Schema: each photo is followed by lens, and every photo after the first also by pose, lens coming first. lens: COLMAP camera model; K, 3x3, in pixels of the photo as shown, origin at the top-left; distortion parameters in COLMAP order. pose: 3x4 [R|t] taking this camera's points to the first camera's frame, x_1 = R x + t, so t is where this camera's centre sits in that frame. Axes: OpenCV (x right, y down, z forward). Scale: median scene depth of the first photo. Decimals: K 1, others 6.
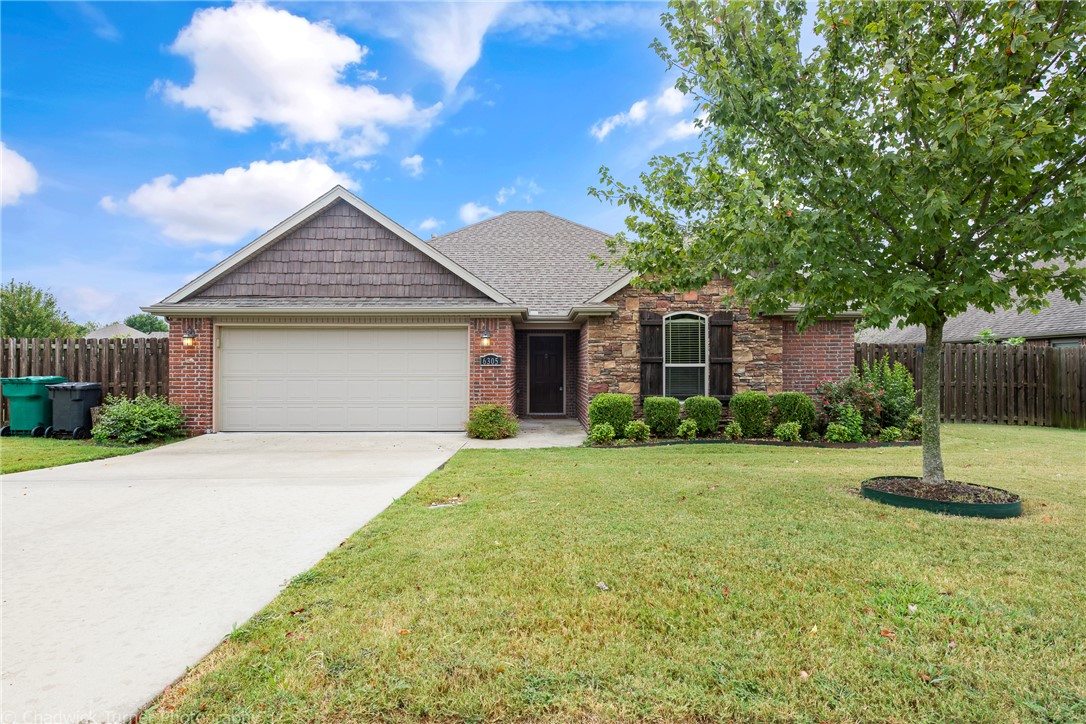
lens RADIAL K [[514.0, 0, 543.3], [0, 514.0, 372.0], [0, 0, 1]] dist [0.001391, -0.001574]
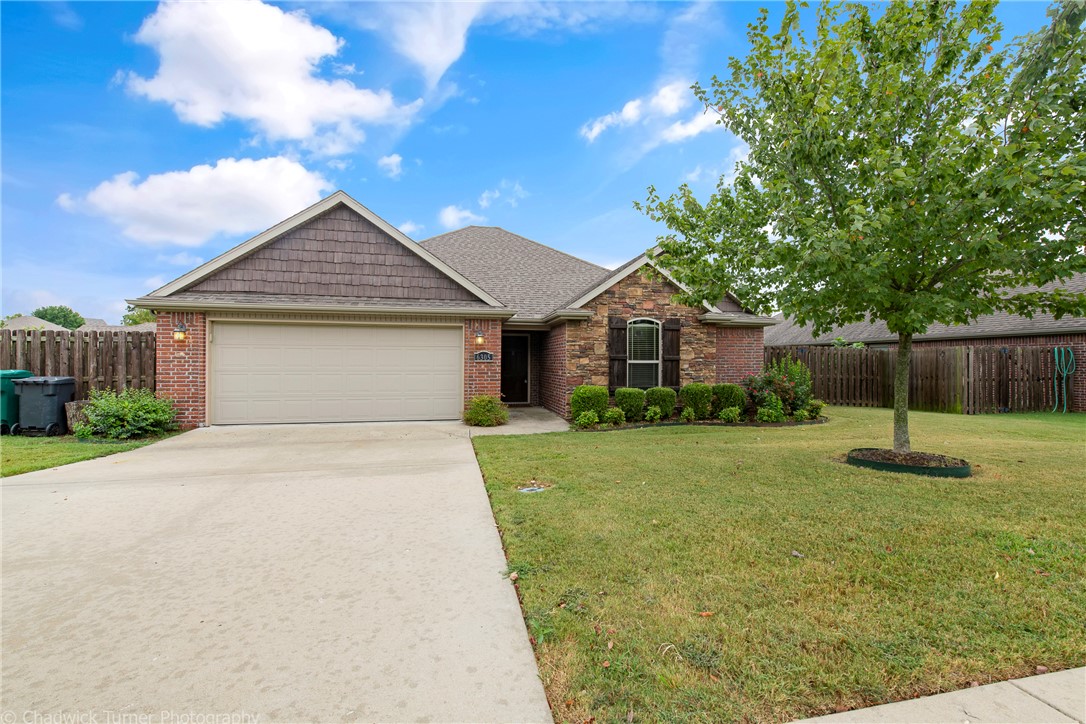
lens RADIAL K [[434.3, 0, 543.5], [0, 434.3, 368.5], [0, 0, 1]] dist [-0.002384, -0.001145]
pose [[0.981238, 0.002135, 0.192791, -0.156392], [-0.003117, 0.999984, 0.004789, -0.001381], [-0.192778, -0.005300, 0.981228, 0.037394]]
